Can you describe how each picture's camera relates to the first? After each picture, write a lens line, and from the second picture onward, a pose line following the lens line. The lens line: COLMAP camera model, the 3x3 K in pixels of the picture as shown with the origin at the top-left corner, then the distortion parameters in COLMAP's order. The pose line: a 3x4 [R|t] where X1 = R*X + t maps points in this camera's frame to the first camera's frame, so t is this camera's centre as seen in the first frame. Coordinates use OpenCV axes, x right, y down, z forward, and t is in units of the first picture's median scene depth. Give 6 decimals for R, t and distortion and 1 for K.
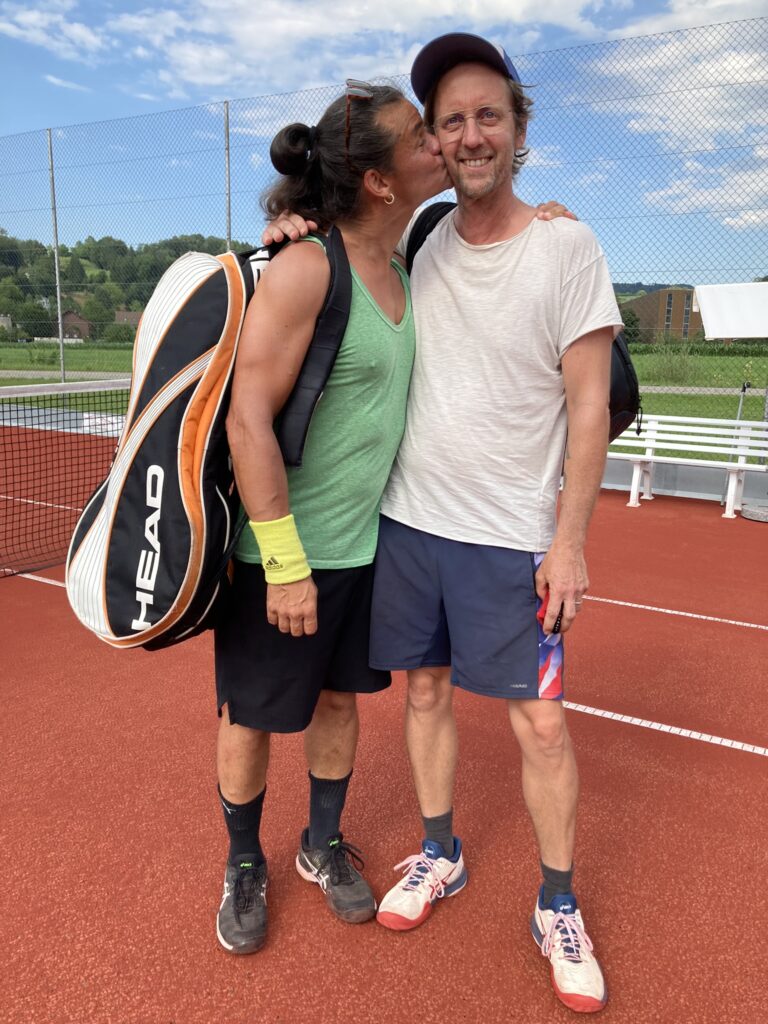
lens RADIAL K [[828.0, 0, 384.0], [0, 828.0, 512.0], [0, 0, 1]] dist [0.023043, 0.002268]
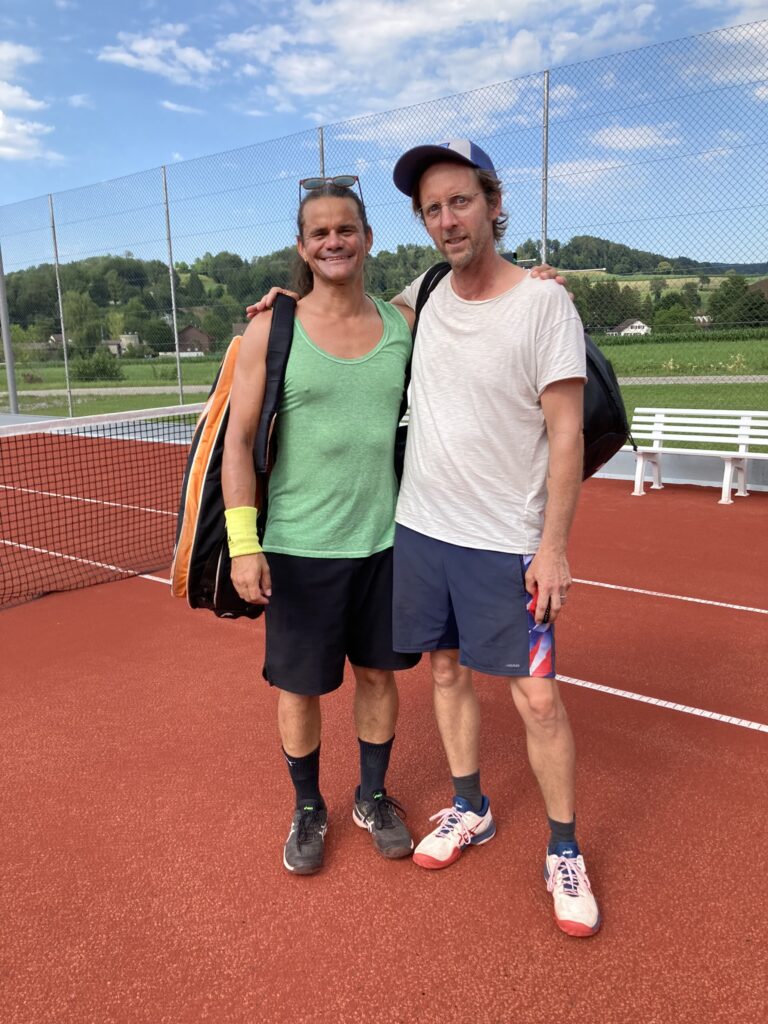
lens RADIAL K [[830.5, 0, 383.3], [0, 830.5, 537.2], [0, 0, 1]] dist [0.002148, 0.084047]
pose [[0.989573, -0.013191, -0.143425, 0.123332], [0.017768, 0.999371, 0.030678, -0.014613], [0.142930, -0.032906, 0.989186, -0.181861]]
